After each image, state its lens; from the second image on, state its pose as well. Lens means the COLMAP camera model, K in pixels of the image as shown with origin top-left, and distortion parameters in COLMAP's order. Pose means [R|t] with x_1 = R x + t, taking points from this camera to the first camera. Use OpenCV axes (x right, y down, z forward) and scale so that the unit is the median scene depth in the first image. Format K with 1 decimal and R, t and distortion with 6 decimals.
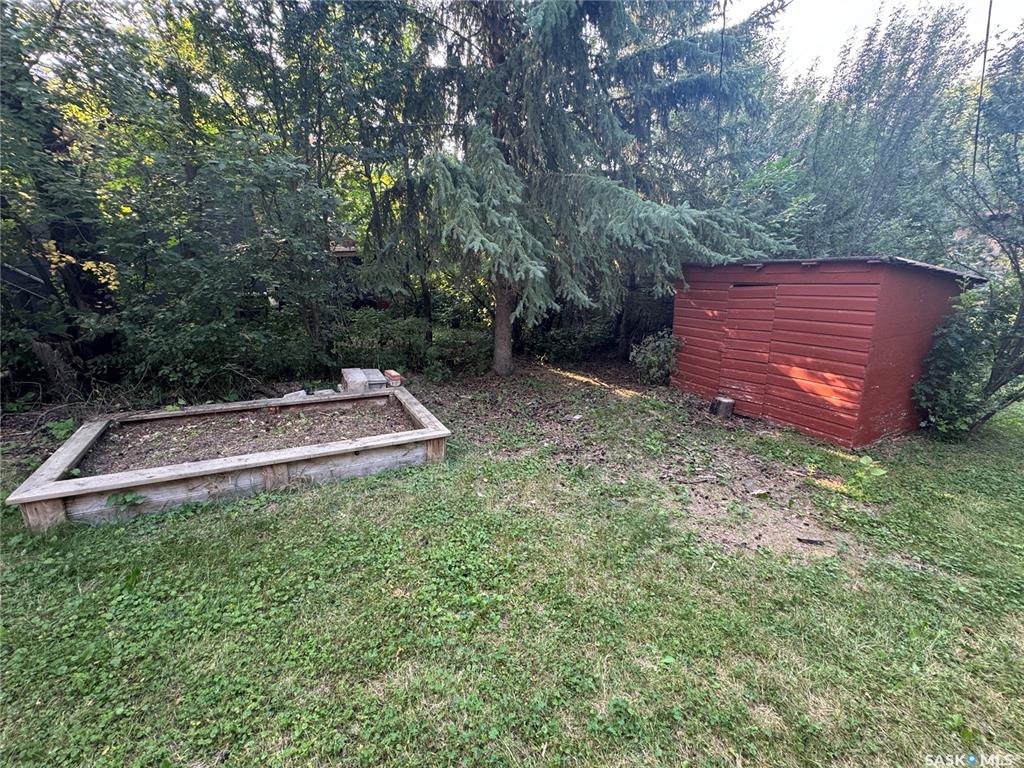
lens RADIAL K [[409.7, 0, 511.9], [0, 409.7, 385.4], [0, 0, 1]] dist [-0.001930, 0.000018]
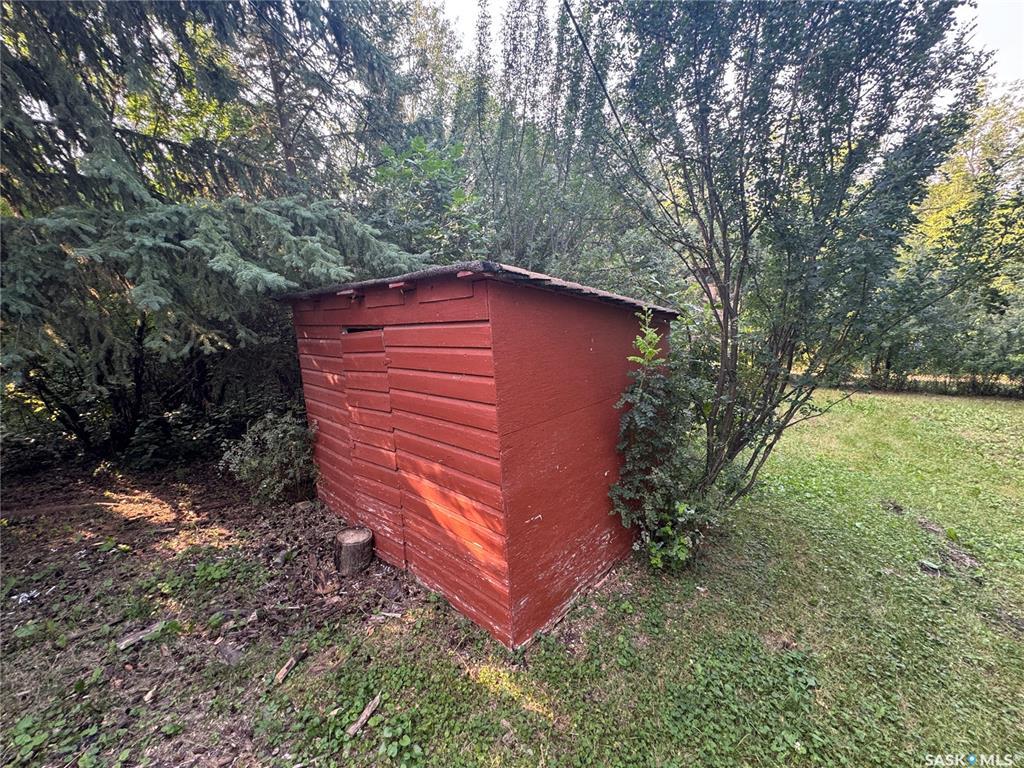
lens RADIAL K [[409.7, 0, 513.2], [0, 409.7, 383.0], [0, 0, 1]] dist [-0.001930, 0.000018]
pose [[0.928736, -0.069779, 0.364116, 0.654139], [0.111709, 0.989154, -0.095373, -0.111534], [-0.353512, 0.129251, 0.926458, 0.486068]]
